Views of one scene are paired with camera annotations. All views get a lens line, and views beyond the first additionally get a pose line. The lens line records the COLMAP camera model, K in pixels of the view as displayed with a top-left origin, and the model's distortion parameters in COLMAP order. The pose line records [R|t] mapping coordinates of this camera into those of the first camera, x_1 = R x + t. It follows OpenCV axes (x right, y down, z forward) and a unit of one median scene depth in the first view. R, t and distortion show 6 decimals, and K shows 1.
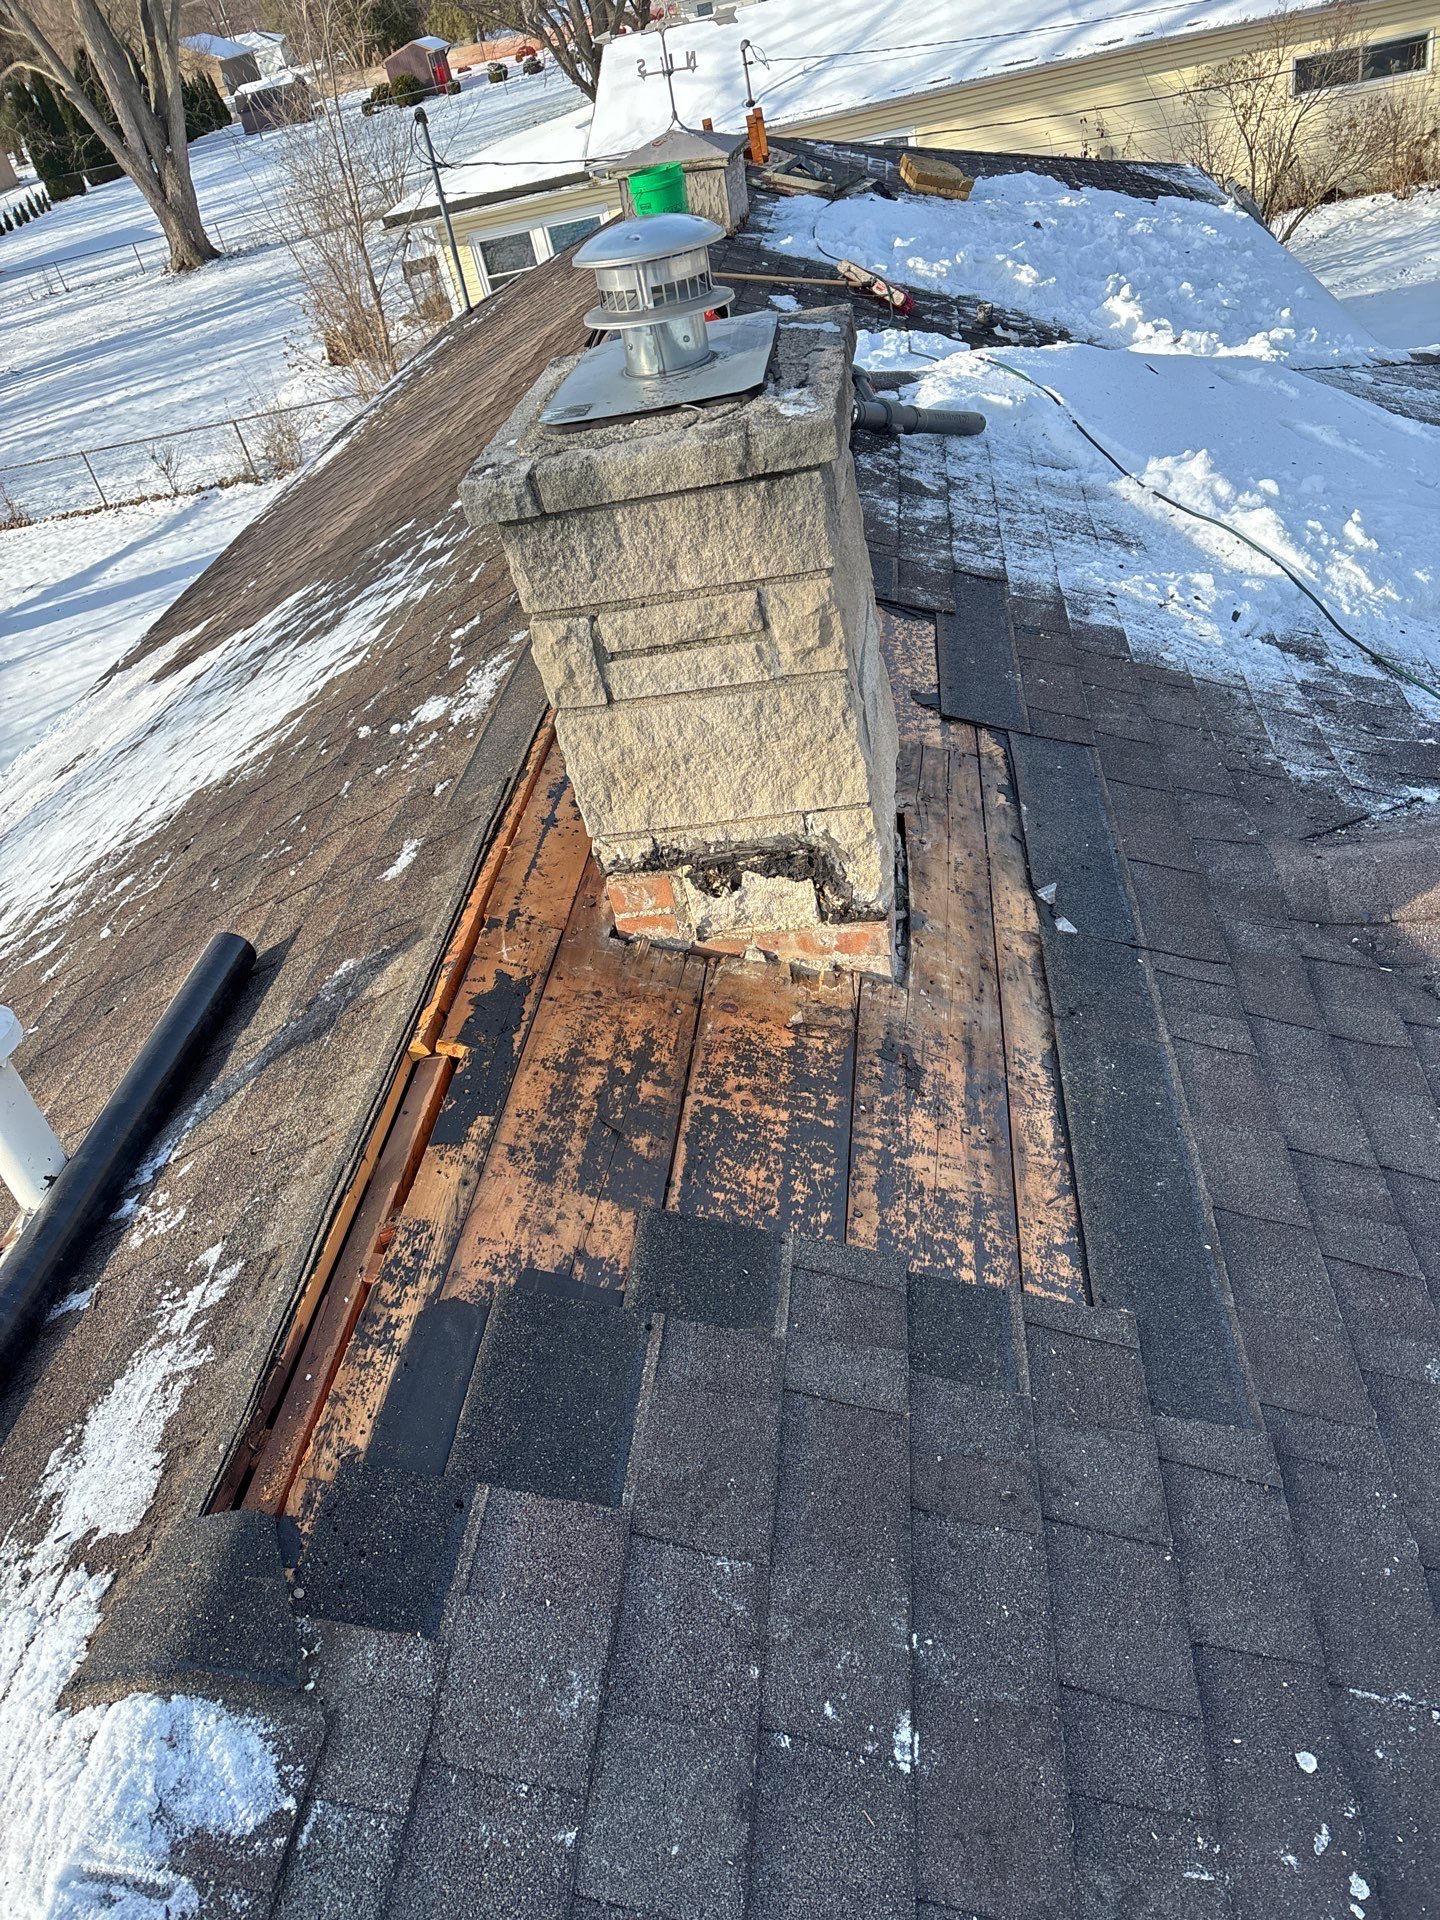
lens RADIAL K [[1440.6, 0, 720.7], [0, 1440.6, 947.7], [0, 0, 1]] dist [0.046044, -0.046009]
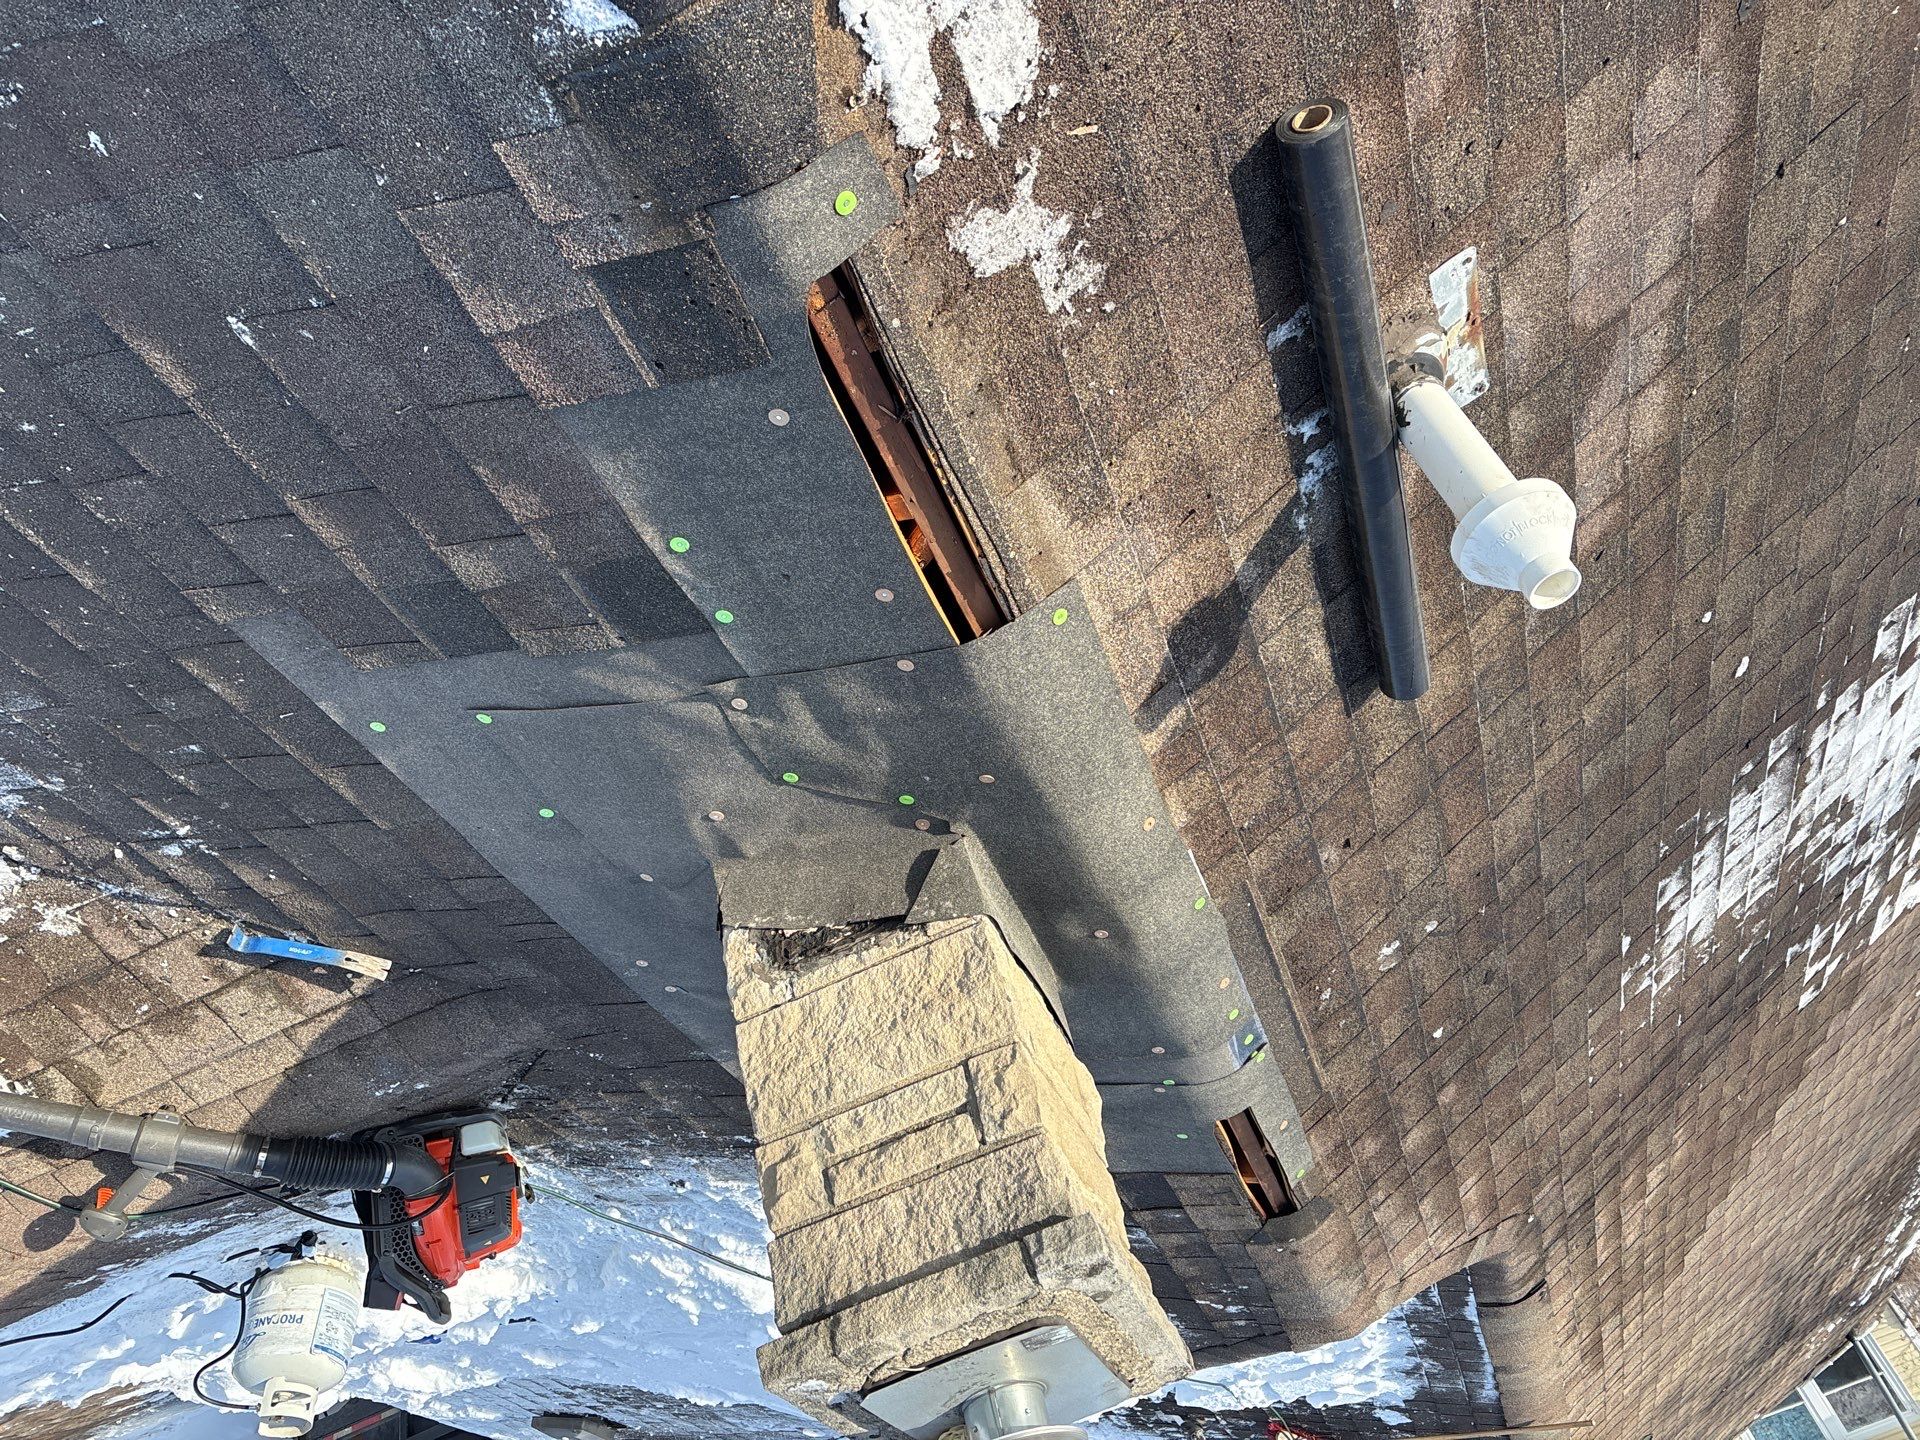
lens RADIAL K [[1440.6, 0, 975.3], [0, 1440.6, 716.9], [0, 0, 1]] dist [0.046044, -0.046009]
pose [[-0.910484, 0.300253, 0.284370, -0.466312], [-0.289171, -0.953824, 0.081241, -0.020891], [0.295632, -0.008263, 0.955266, 0.015765]]
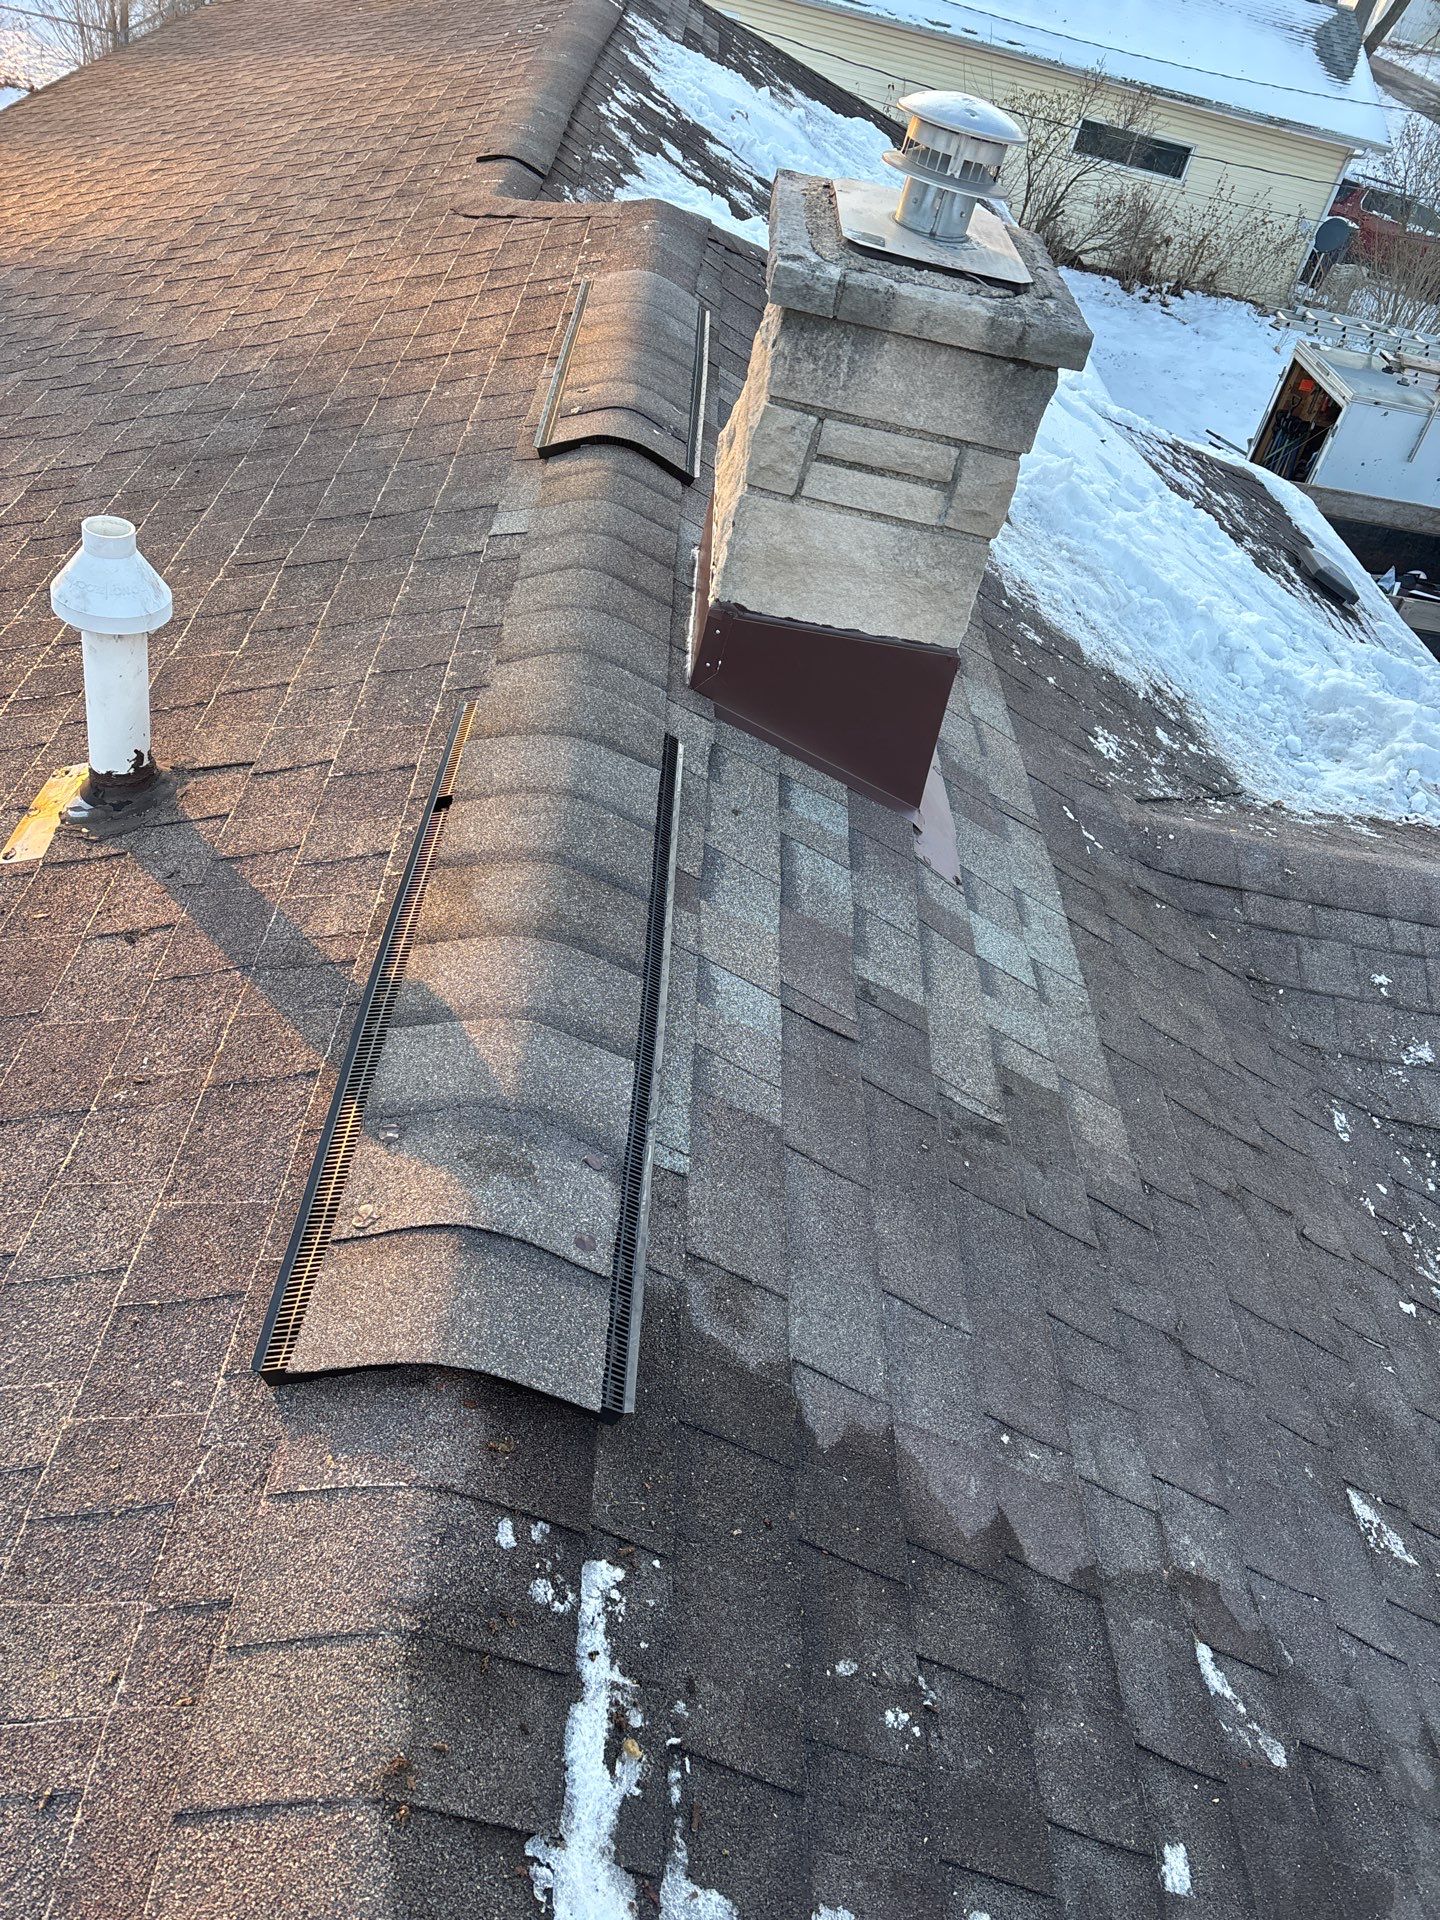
lens RADIAL K [[1440.6, 0, 713.1], [0, 1440.6, 961.4], [0, 0, 1]] dist [0.046044, -0.046009]
pose [[0.915621, 0.252947, 0.312500, -0.416244], [-0.279280, 0.959300, 0.041798, 0.160256], [-0.289208, -0.125546, 0.948998, -0.123405]]
